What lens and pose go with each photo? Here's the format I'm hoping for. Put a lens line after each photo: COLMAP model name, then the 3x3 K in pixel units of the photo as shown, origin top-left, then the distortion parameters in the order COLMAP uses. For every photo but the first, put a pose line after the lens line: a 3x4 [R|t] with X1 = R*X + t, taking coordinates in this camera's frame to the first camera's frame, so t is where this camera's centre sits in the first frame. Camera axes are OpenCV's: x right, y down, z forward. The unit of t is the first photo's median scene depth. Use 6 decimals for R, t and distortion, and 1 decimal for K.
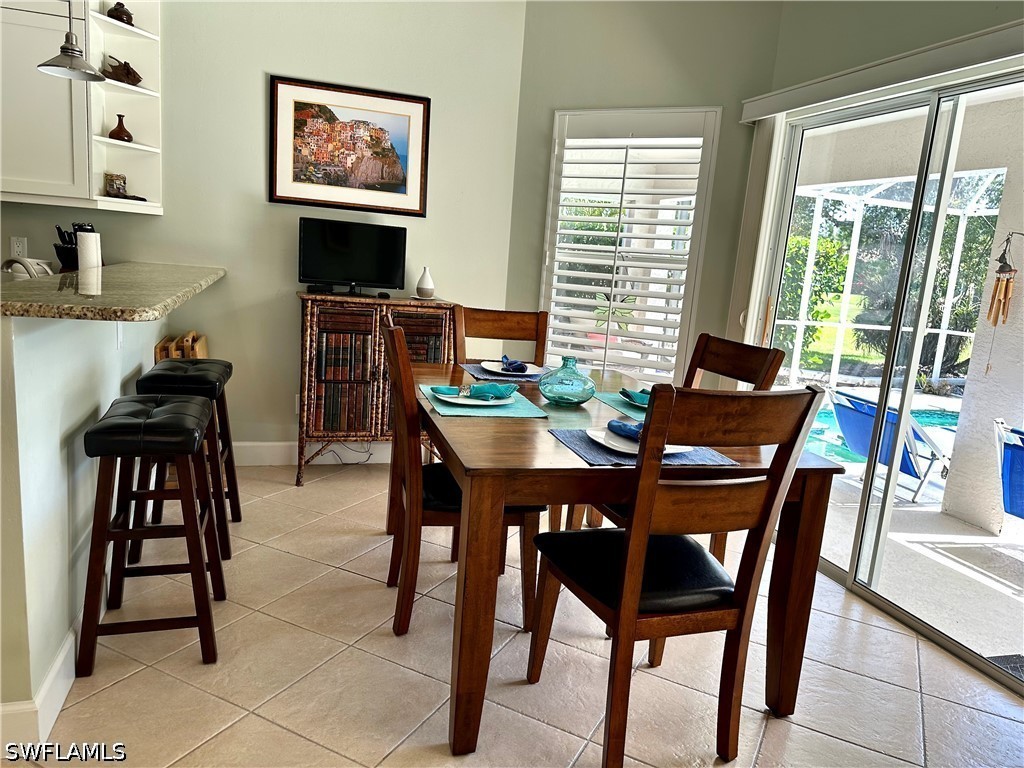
lens RADIAL K [[741.8, 0, 512.0], [0, 741.8, 384.0], [0, 0, 1]] dist [-0.000828, 0.001826]
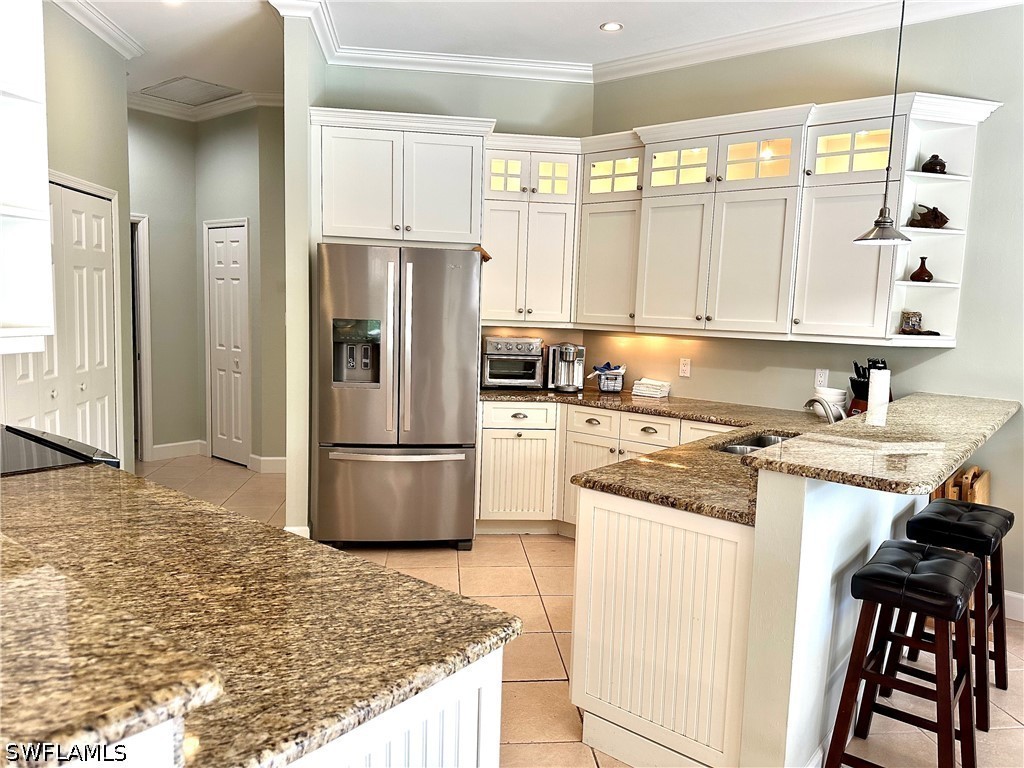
lens RADIAL K [[741.8, 0, 512.0], [0, 741.8, 384.0], [0, 0, 1]] dist [-0.000828, 0.001826]
pose [[0.559395, 0.044599, -0.827700, 0.035719], [-0.137783, 0.989663, -0.039794, -0.075456], [0.817369, 0.136303, 0.559758, -0.061736]]
